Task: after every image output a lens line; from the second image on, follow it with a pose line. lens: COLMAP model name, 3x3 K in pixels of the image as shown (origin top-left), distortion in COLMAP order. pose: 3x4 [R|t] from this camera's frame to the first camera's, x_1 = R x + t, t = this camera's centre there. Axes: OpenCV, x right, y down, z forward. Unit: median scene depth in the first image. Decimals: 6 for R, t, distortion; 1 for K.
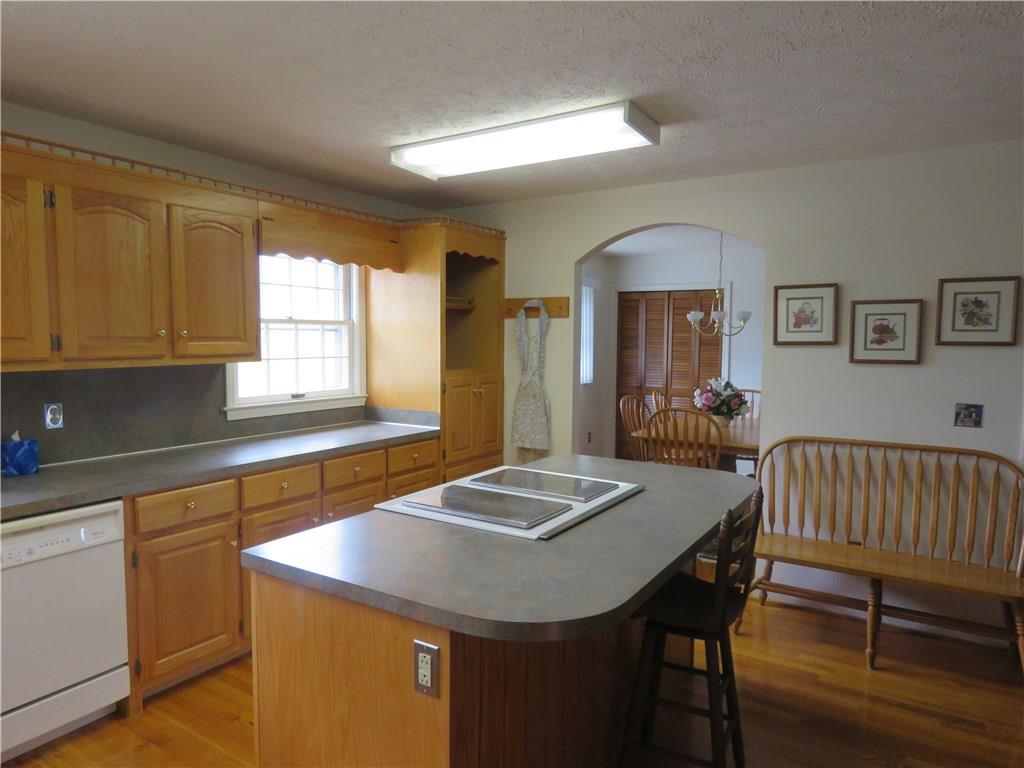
lens RADIAL K [[656.0, 0, 512.0], [0, 656.0, 384.0], [0, 0, 1]] dist [-0.001214, -0.000456]
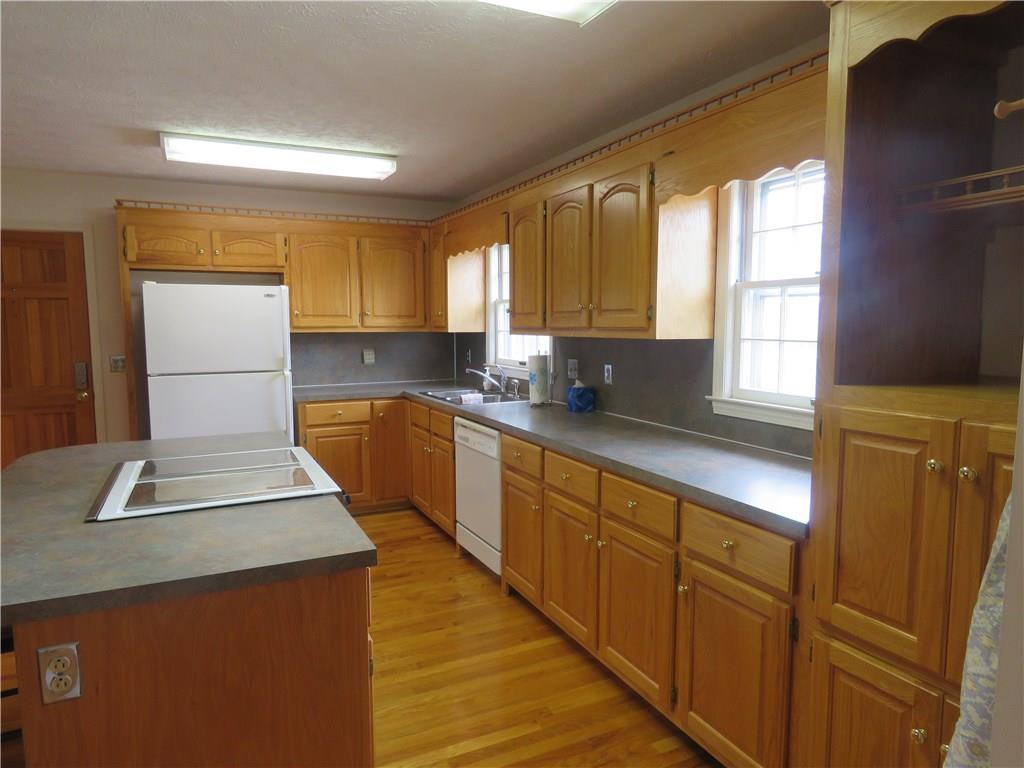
lens RADIAL K [[656.0, 0, 512.0], [0, 656.0, 384.0], [0, 0, 1]] dist [-0.001214, -0.000456]
pose [[-0.529213, 0.095825, -0.843061, 0.464654], [-0.045719, 0.988938, 0.141105, -0.100968], [0.847257, 0.113218, -0.518978, 1.463585]]
